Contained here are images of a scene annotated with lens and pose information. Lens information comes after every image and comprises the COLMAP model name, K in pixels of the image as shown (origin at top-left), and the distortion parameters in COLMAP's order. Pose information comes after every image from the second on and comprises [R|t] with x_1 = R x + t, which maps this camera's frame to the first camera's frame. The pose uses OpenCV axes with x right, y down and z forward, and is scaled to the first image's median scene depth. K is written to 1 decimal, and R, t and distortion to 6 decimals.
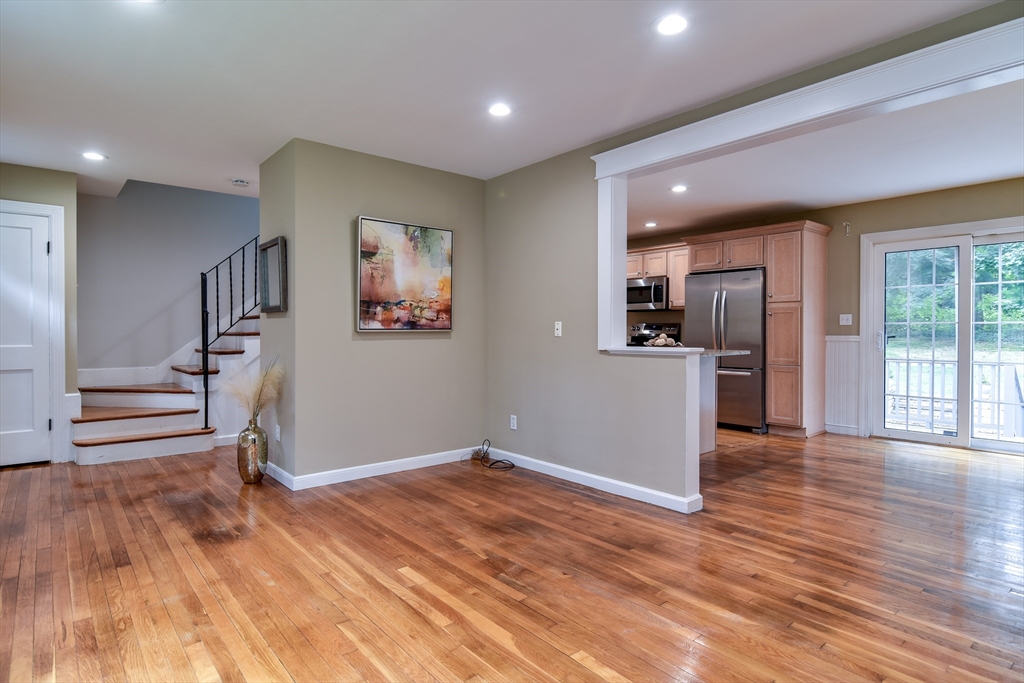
lens RADIAL K [[550.6, 0, 511.9], [0, 550.6, 333.8], [0, 0, 1]] dist [0.003016, -0.002863]
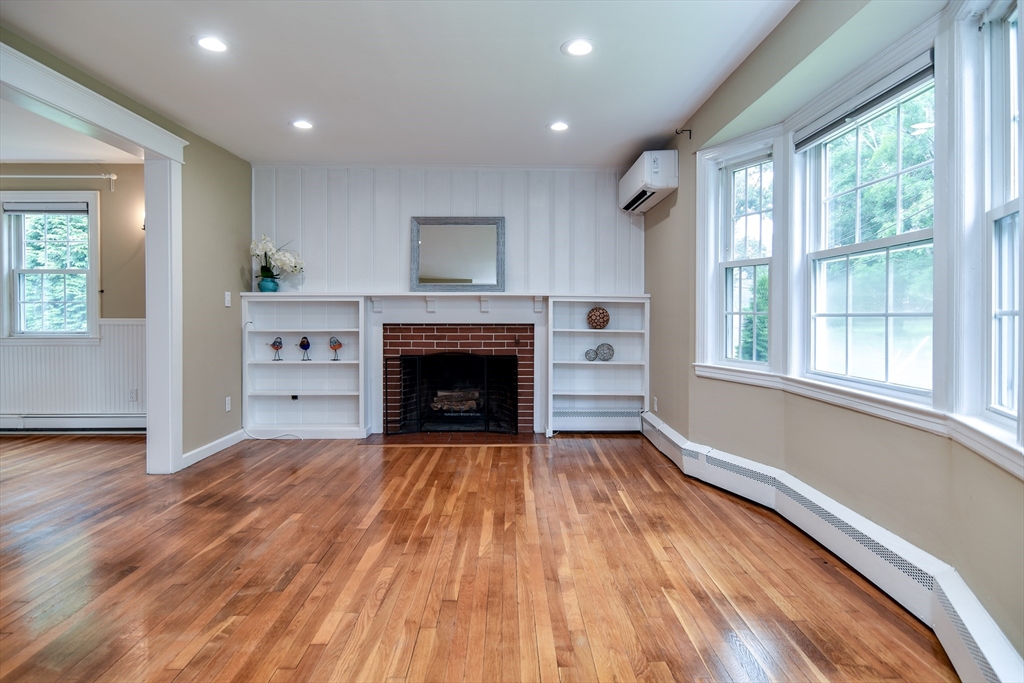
lens RADIAL K [[557.4, 0, 511.7], [0, 557.4, 323.0], [0, 0, 1]] dist [-0.001804, -0.002278]
pose [[-0.770451, -0.010146, 0.637418, -0.496559], [0.002946, 0.999806, 0.019475, -0.002247], [-0.637492, 0.016882, -0.770272, 0.814736]]
